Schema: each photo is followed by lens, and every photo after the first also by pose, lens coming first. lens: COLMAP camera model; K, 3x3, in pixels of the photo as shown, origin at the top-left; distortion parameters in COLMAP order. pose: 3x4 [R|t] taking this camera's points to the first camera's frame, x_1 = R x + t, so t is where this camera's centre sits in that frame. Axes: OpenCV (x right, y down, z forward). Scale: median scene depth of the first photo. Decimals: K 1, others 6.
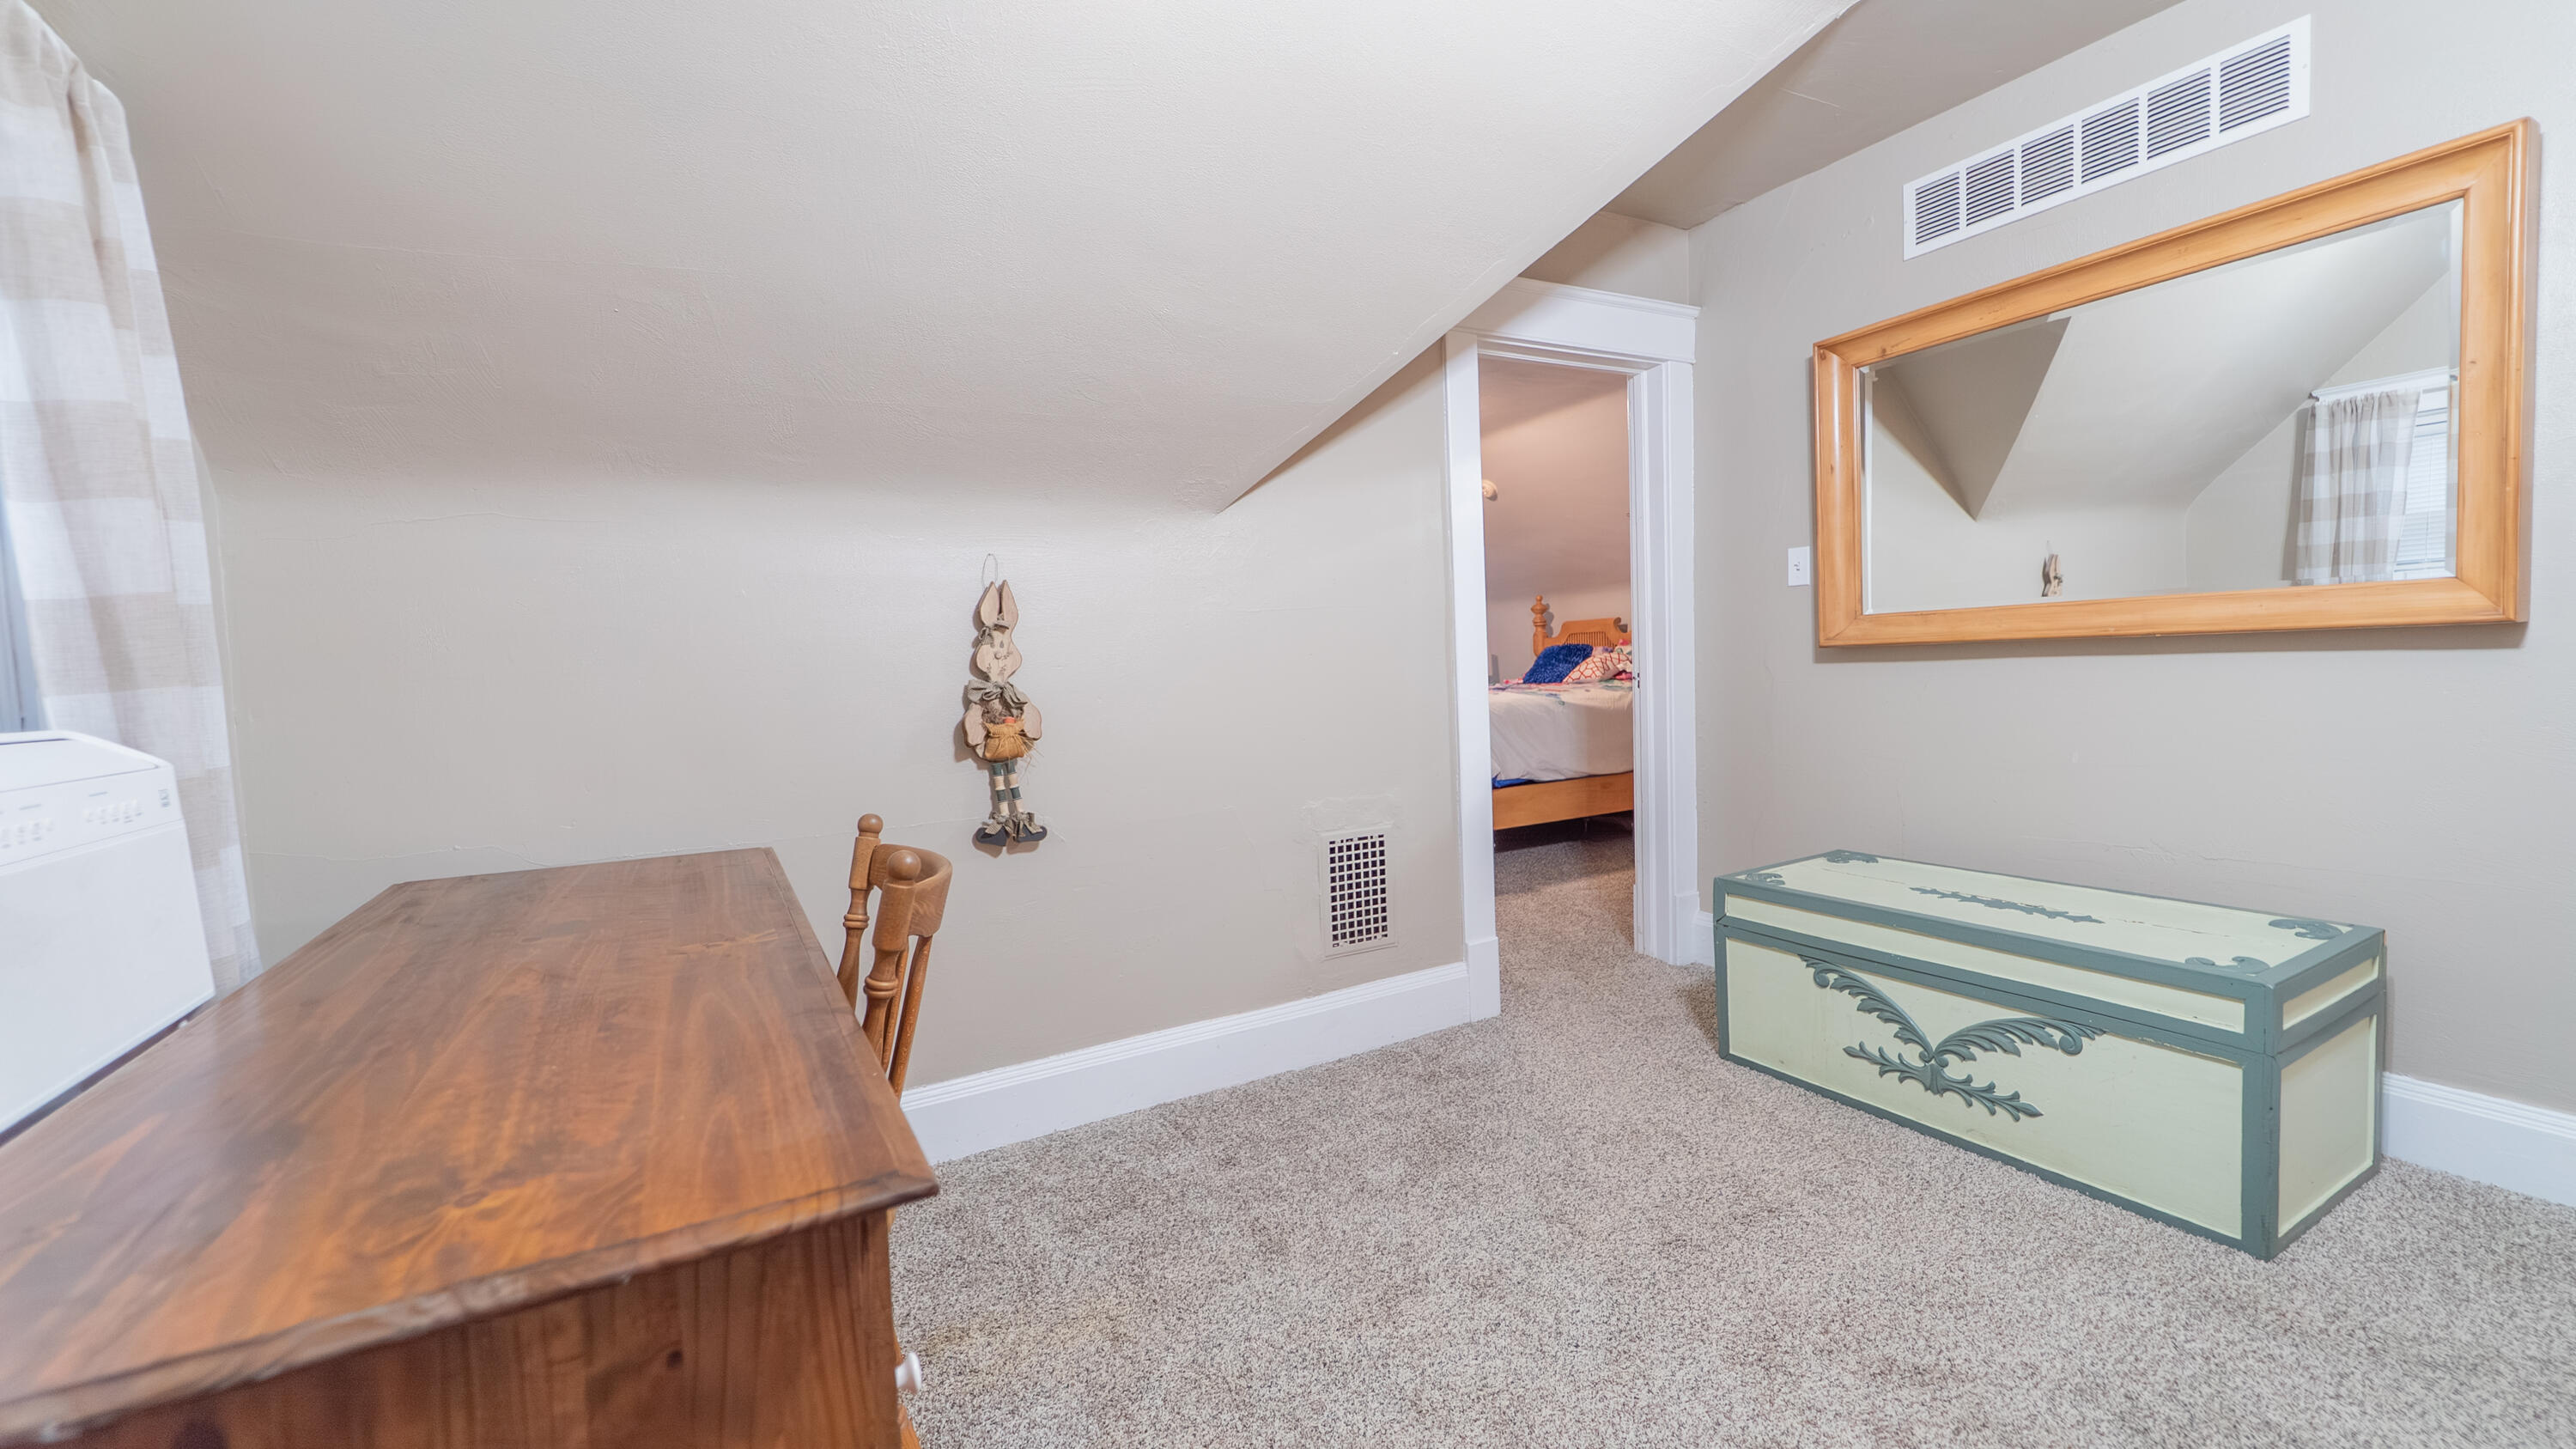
lens RADIAL K [[1024.7, 0, 1271.8], [0, 1024.7, 726.9], [0, 0, 1]] dist [-0.000258, -0.000592]
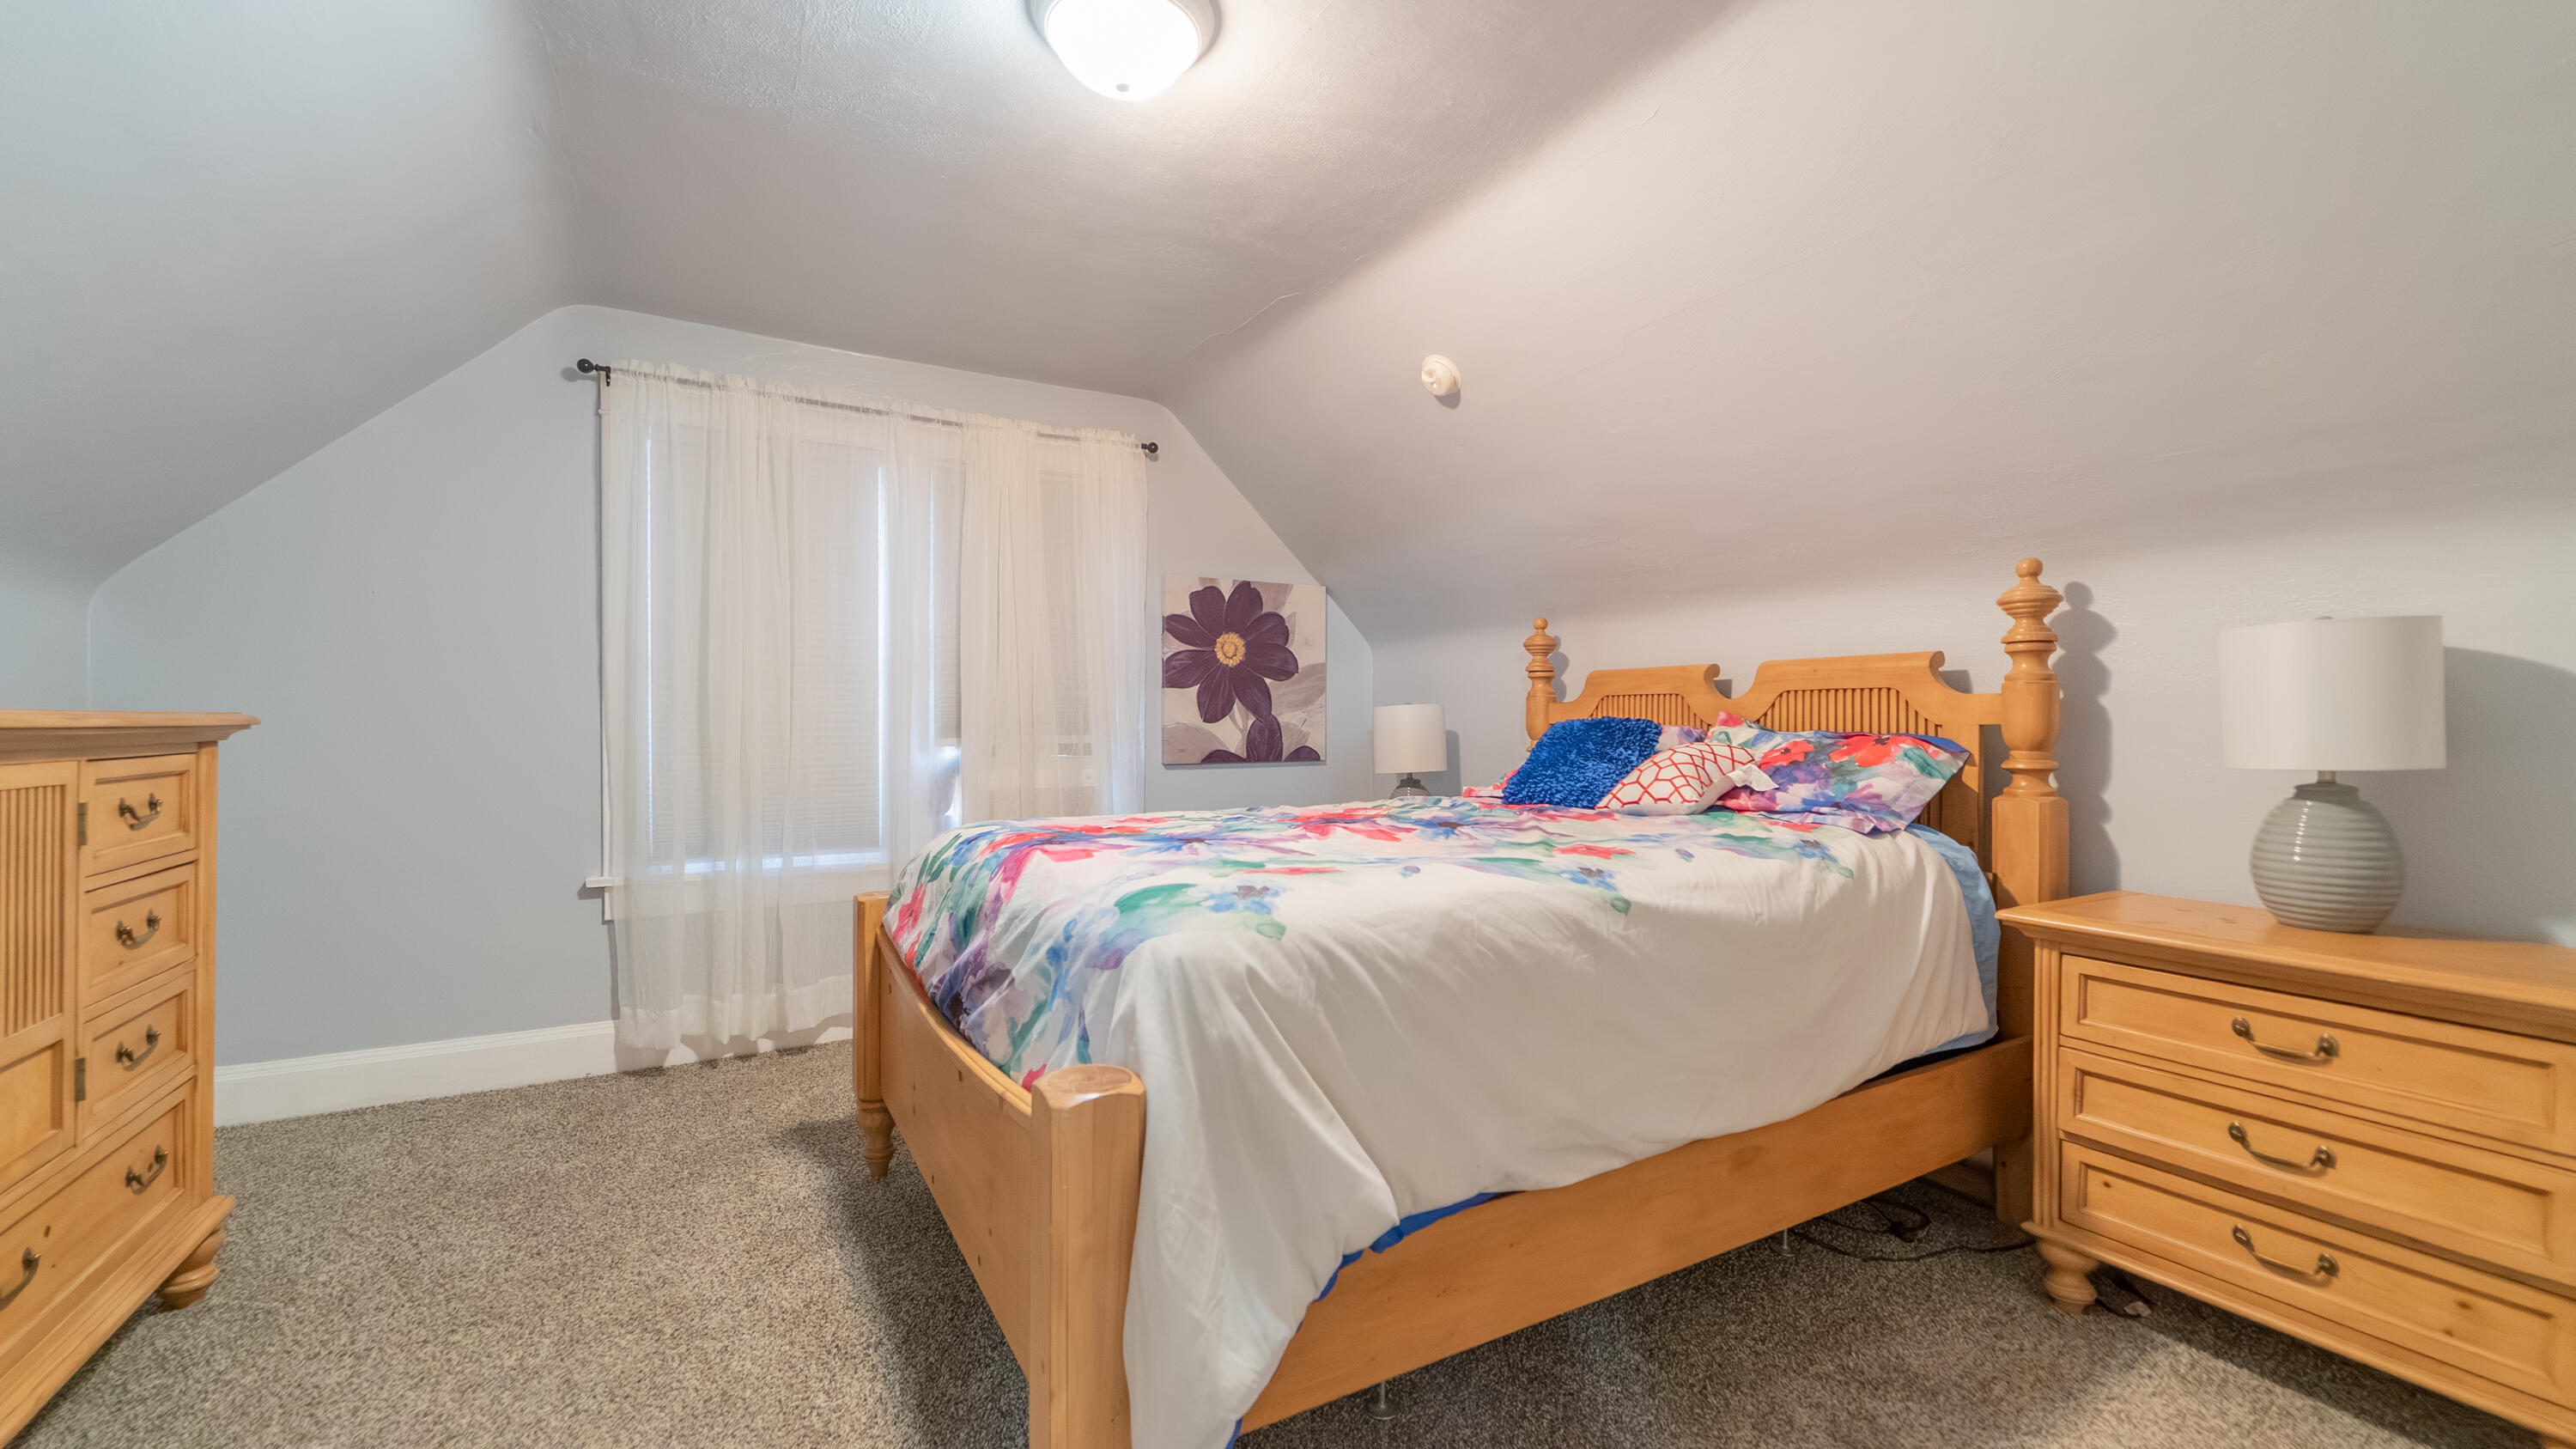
lens RADIAL K [[1024.7, 0, 1271.8], [0, 1024.7, 726.9], [0, 0, 1]] dist [-0.000258, -0.000592]
pose [[0.998946, 0.043977, 0.013184, 0.135173], [-0.043126, 0.997323, -0.059046, -0.043218], [-0.015745, 0.058416, 0.998168, 0.544240]]
